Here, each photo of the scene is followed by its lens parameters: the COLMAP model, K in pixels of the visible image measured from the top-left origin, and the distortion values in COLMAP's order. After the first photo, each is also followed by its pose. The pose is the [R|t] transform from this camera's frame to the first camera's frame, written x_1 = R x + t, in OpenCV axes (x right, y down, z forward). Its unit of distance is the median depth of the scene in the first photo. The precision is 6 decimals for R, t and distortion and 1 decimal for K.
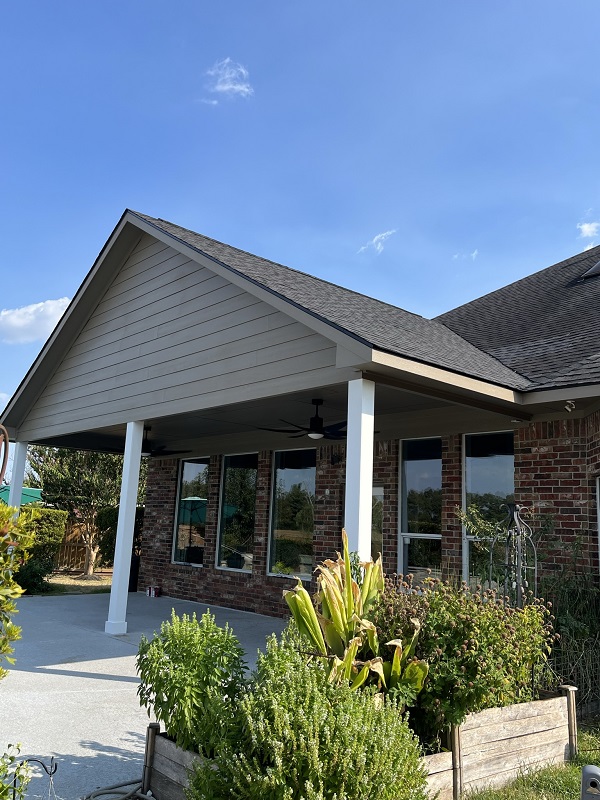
lens RADIAL K [[700.4, 0, 300.0], [0, 700.4, 400.0], [0, 0, 1]] dist [0.081969, -0.122213]
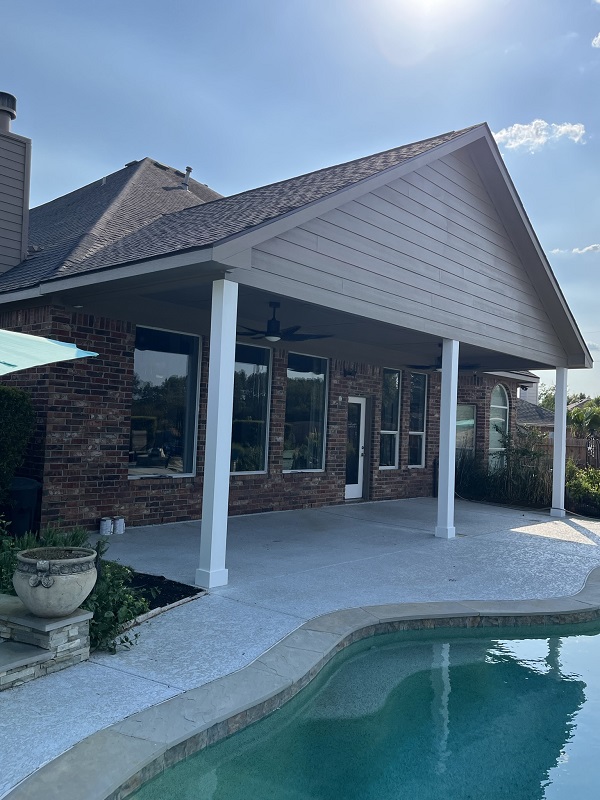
lens RADIAL K [[641.4, 0, 300.0], [0, 641.4, 400.0], [0, 0, 1]] dist [0.148313, -0.001363]
pose [[-0.128066, -0.015289, 0.991648, -1.109607], [-0.233933, 0.972133, -0.015223, 0.176550], [-0.963781, -0.233929, -0.128074, 1.279024]]
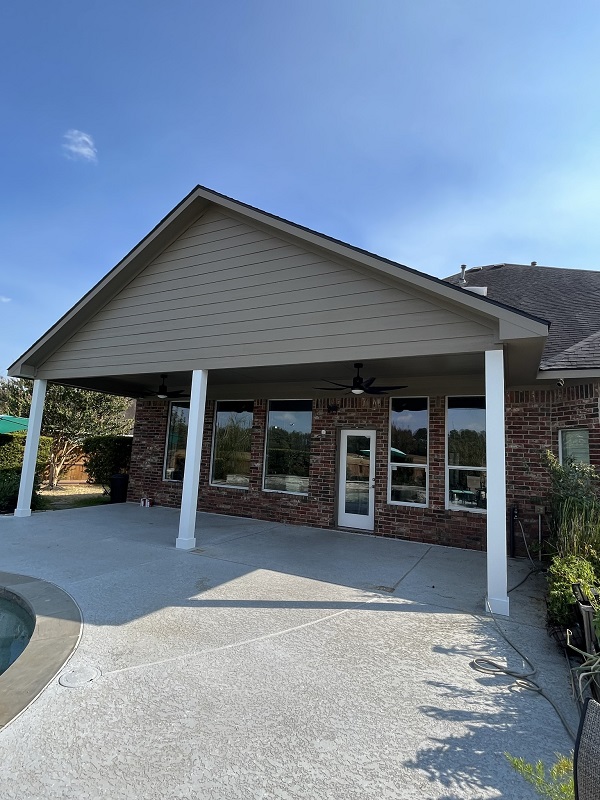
lens RADIAL K [[417.8, 0, 300.0], [0, 417.8, 400.0], [0, 0, 1]] dist [0.000810, -0.000747]
pose [[0.927983, 0.050591, 0.369171, -0.326507], [-0.076980, 0.995396, 0.057096, 0.027422], [-0.364583, -0.081403, 0.927606, 0.280235]]
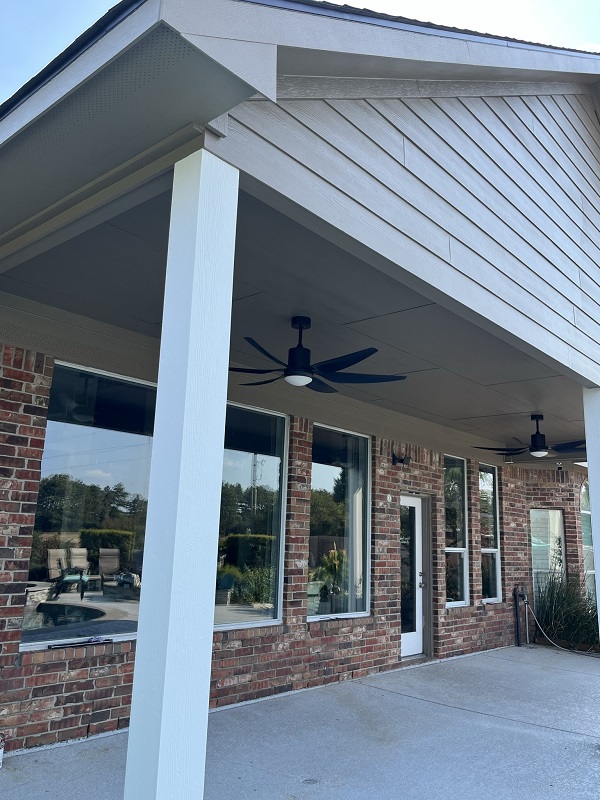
lens RADIAL K [[652.5, 0, 300.0], [0, 652.5, 400.0], [0, 0, 1]] dist [0.037523, -0.006420]
pose [[-0.132724, 0.156413, 0.978733, -0.729986], [-0.224743, 0.957000, -0.183417, 0.194084], [-0.965337, -0.244307, -0.091864, 1.263324]]
